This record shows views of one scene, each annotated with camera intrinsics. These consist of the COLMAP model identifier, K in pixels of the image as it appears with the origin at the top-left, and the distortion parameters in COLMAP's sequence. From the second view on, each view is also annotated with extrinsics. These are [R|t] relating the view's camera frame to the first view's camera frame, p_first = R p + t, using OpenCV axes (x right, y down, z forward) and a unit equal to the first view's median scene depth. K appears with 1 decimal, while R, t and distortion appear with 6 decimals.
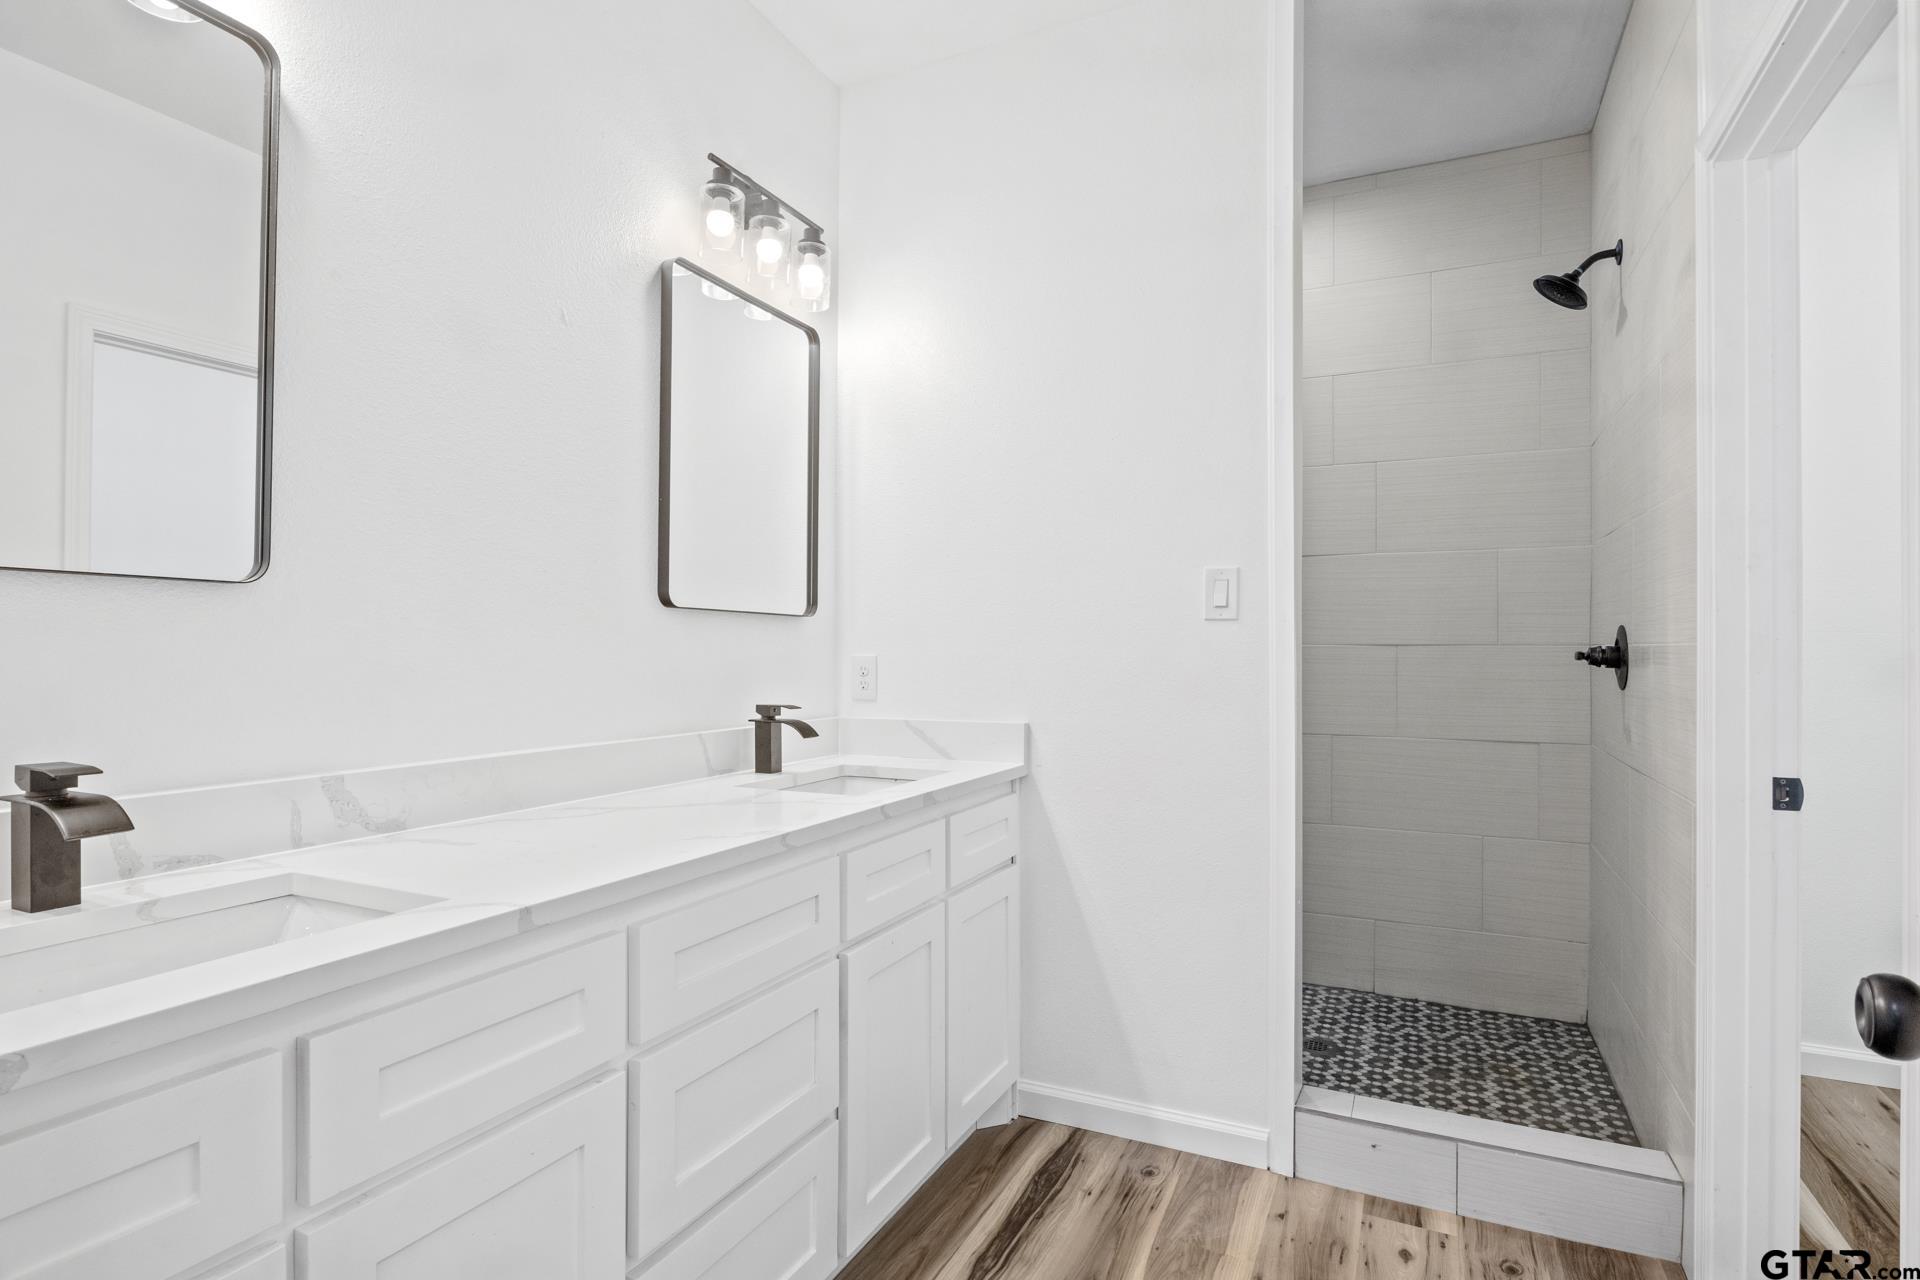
lens RADIAL K [[957.9, 0, 965.1], [0, 957.9, 647.4], [0, 0, 1]] dist [-0.006769, -0.001105]
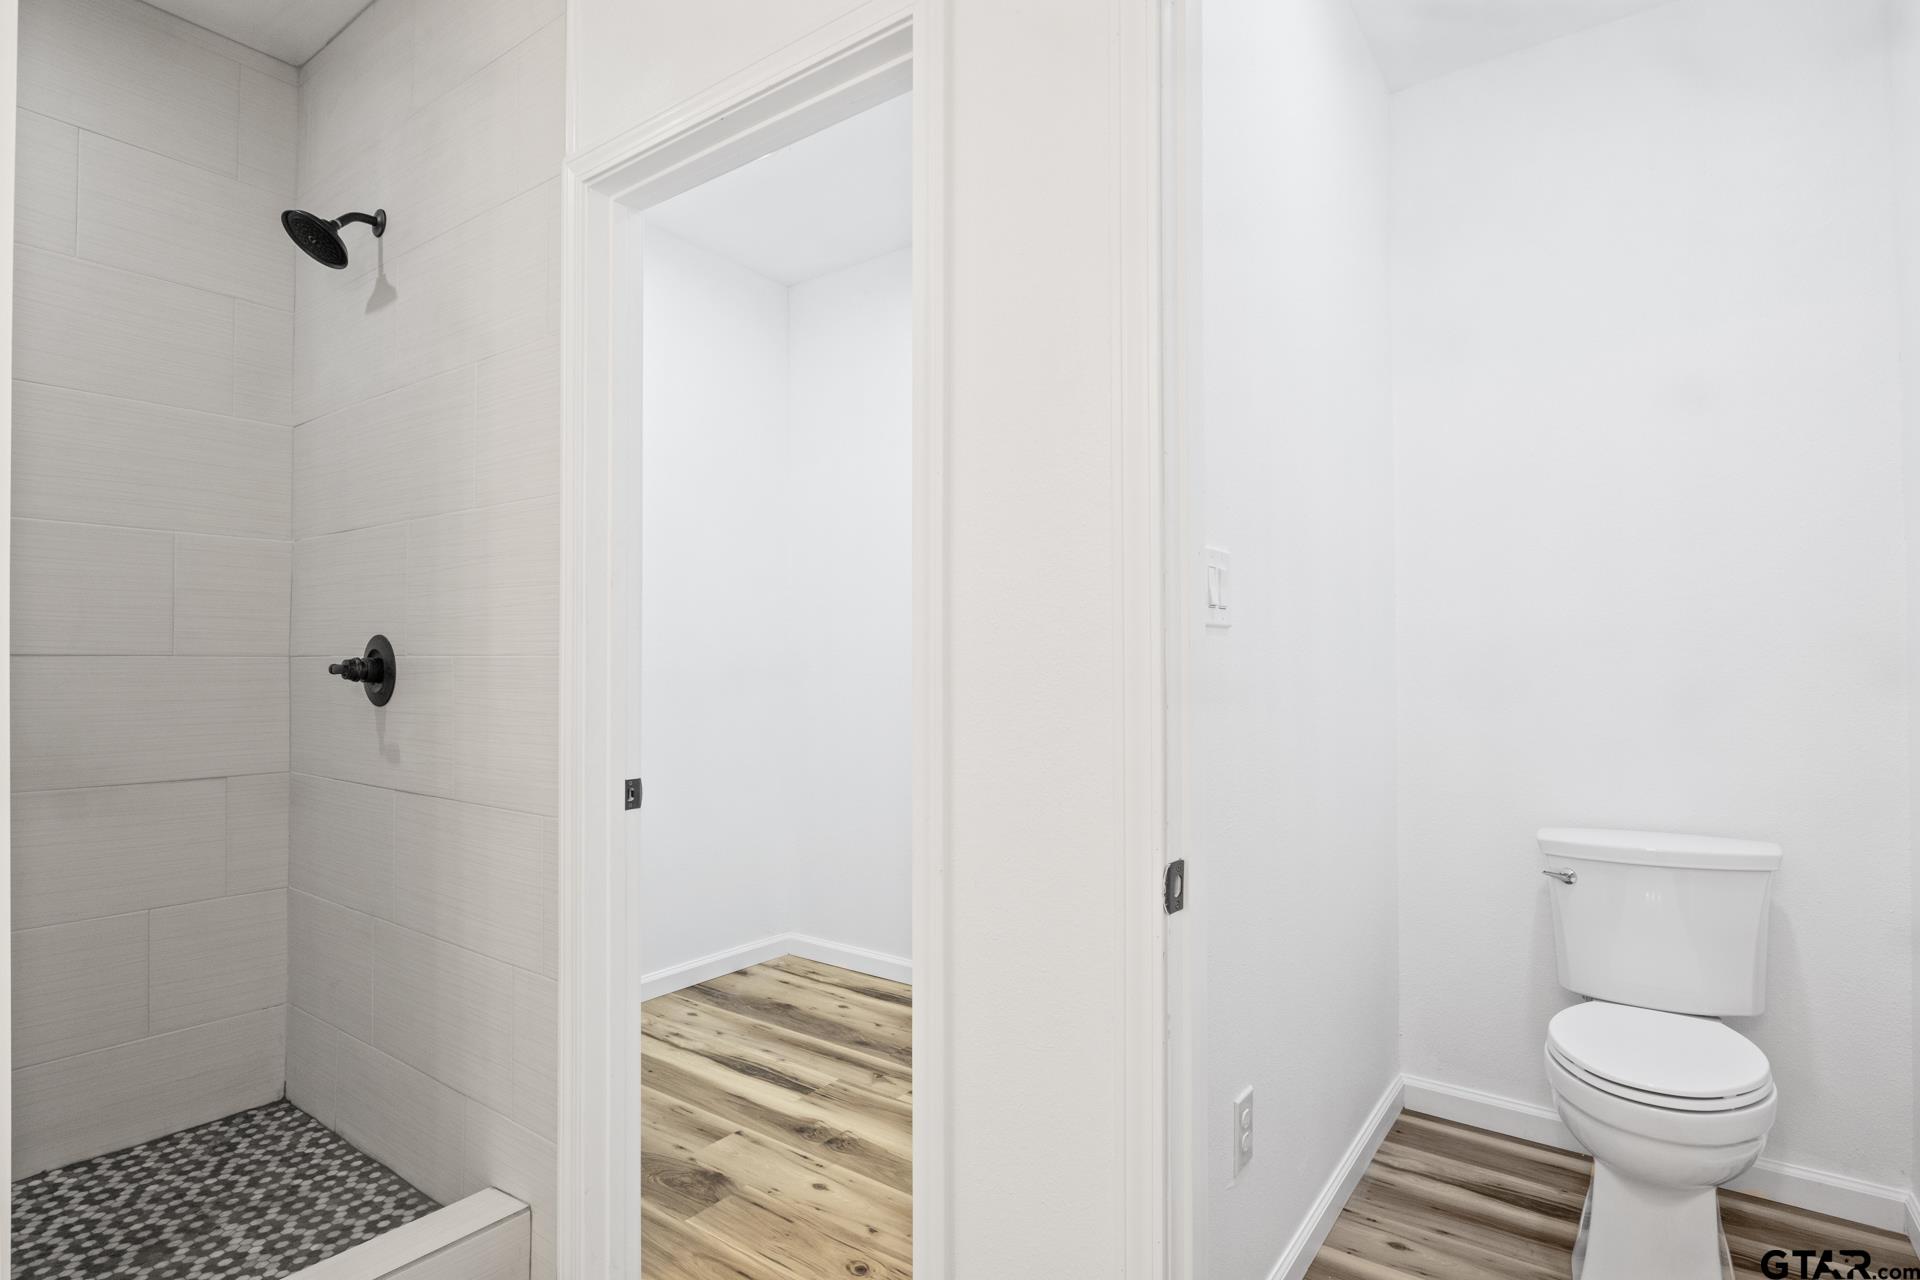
lens RADIAL K [[957.9, 0, 965.4], [0, 957.9, 657.7], [0, 0, 1]] dist [-0.006769, -0.001105]
pose [[0.178047, 0.010280, 0.983968, -0.099143], [-0.005733, 0.999939, -0.009409, 0.003455], [-0.984005, -0.003966, 0.178095, 0.280987]]
